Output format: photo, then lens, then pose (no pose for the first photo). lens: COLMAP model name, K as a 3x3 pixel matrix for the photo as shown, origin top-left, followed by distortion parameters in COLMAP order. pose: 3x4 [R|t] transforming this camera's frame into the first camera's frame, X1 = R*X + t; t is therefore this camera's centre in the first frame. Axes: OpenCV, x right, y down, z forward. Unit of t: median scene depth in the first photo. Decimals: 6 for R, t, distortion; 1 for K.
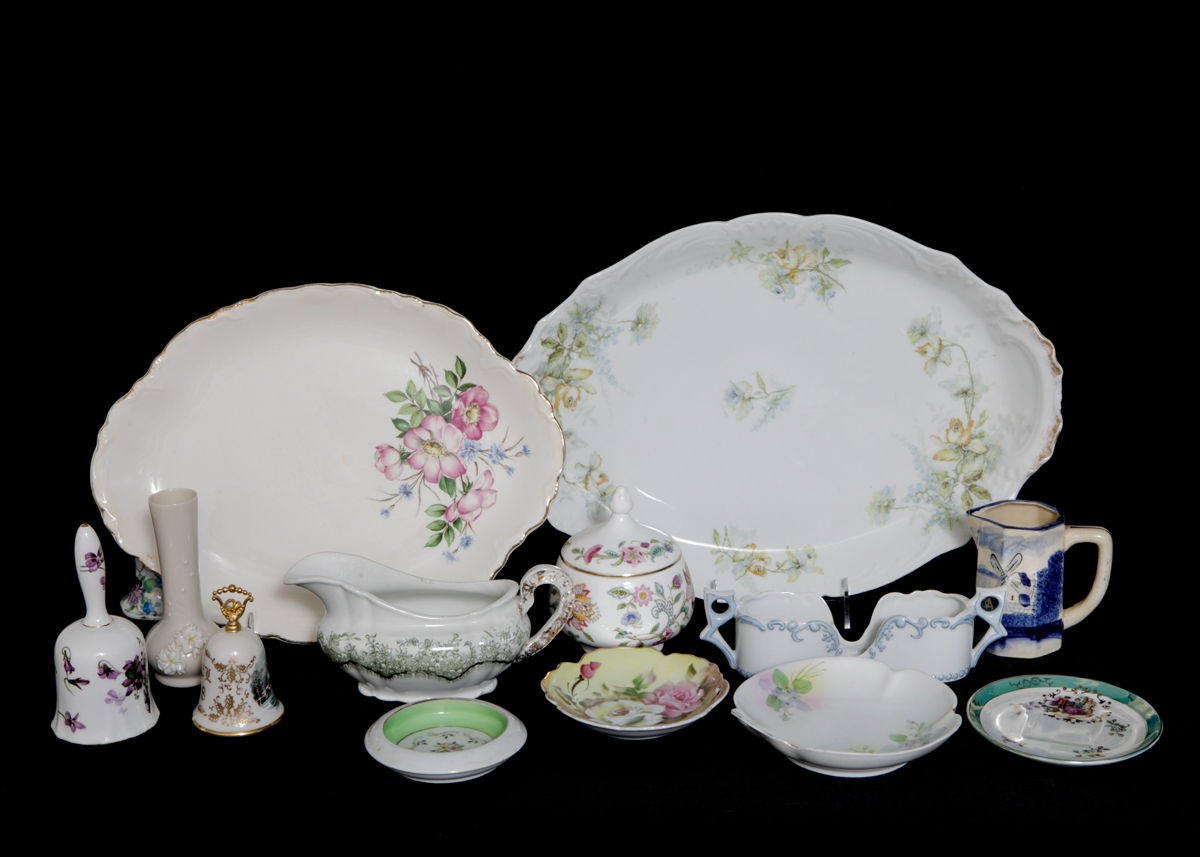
lens RADIAL K [[2015.6, 0, 596.6], [0, 2015.6, 417.8], [0, 0, 1]] dist [0.035423, 0.000000]
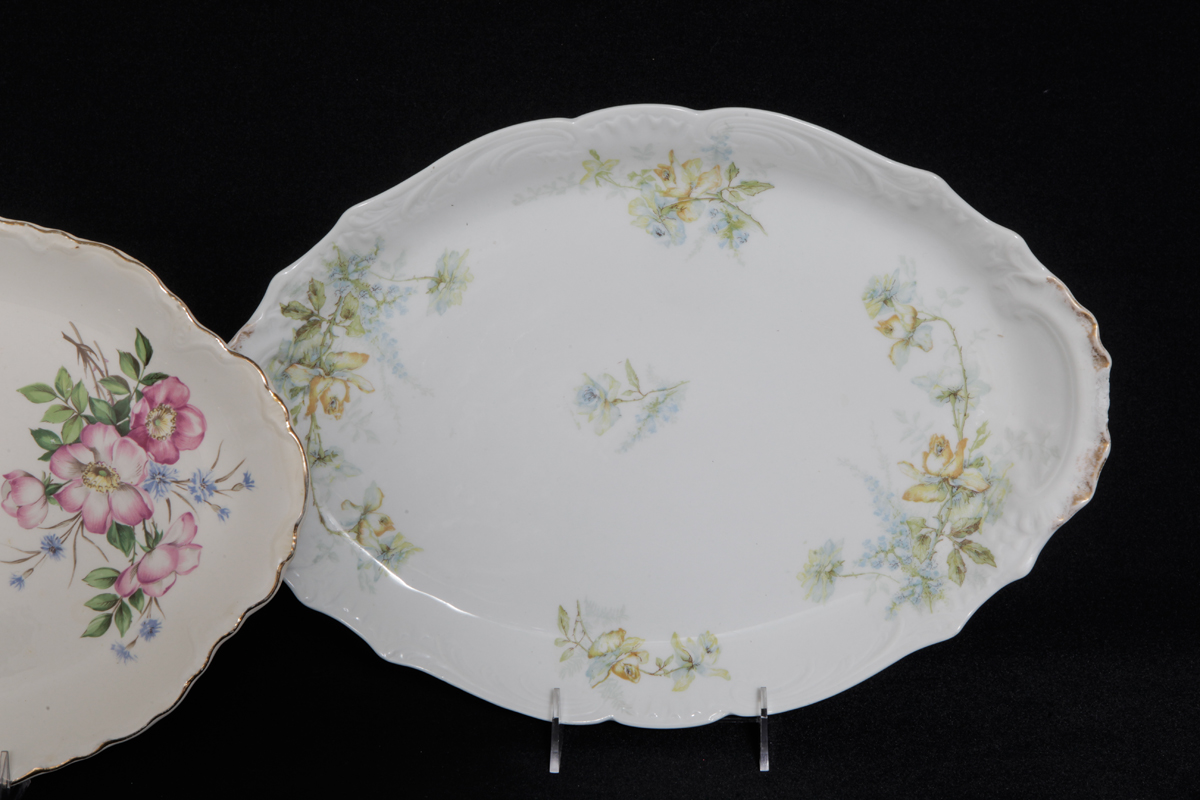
lens RADIAL K [[2049.7, 0, 622.0], [0, 2049.7, 393.5], [0, 0, 1]] dist [0.192141, 0.000000]
pose [[0.999967, 0.007879, 0.002148, 0.078524], [-0.007847, 0.999864, -0.014516, -0.002654], [-0.002262, 0.014498, 0.999892, 0.360549]]
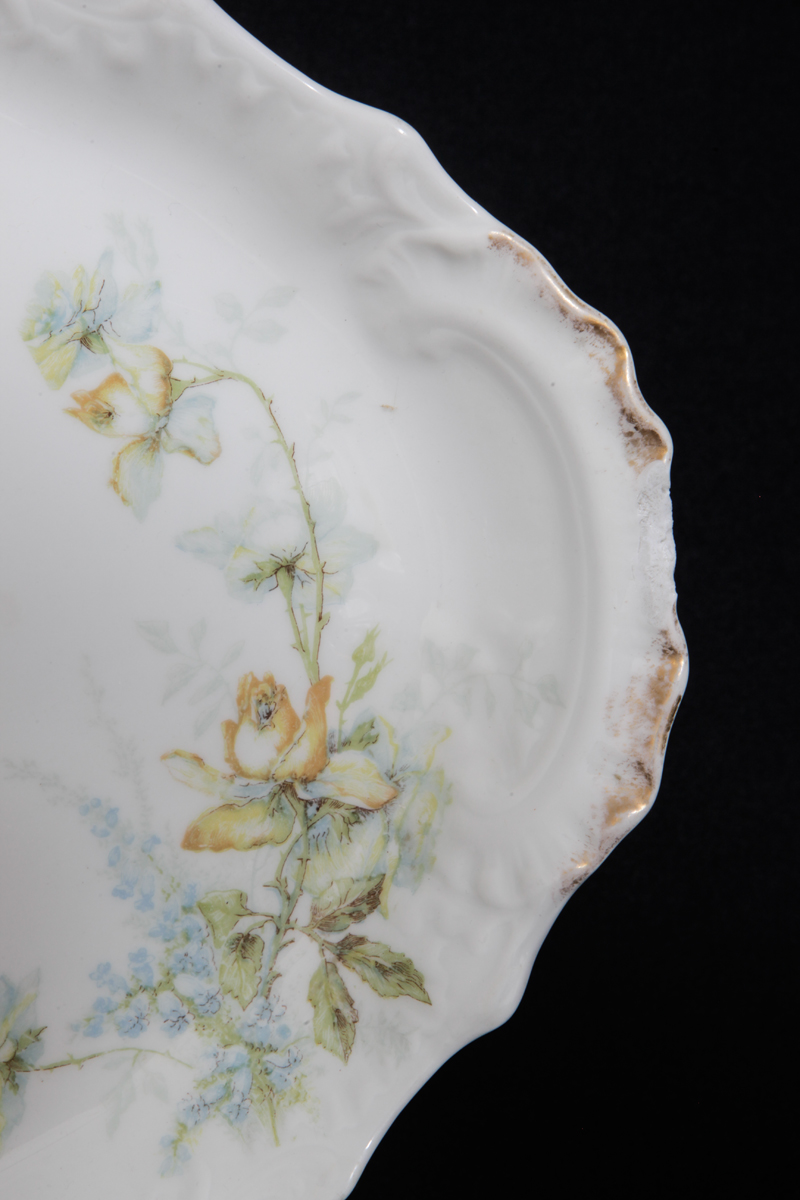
lens RADIAL K [[2553.3, 0, 392.6], [0, 2553.3, 609.3], [0, 0, 1]] dist [0.467437, 0.000000]
pose [[0.983585, -0.083828, 0.159792, 0.147411], [0.086398, 0.996218, -0.009191, -0.003574], [-0.158417, 0.022846, 0.987108, 0.700958]]
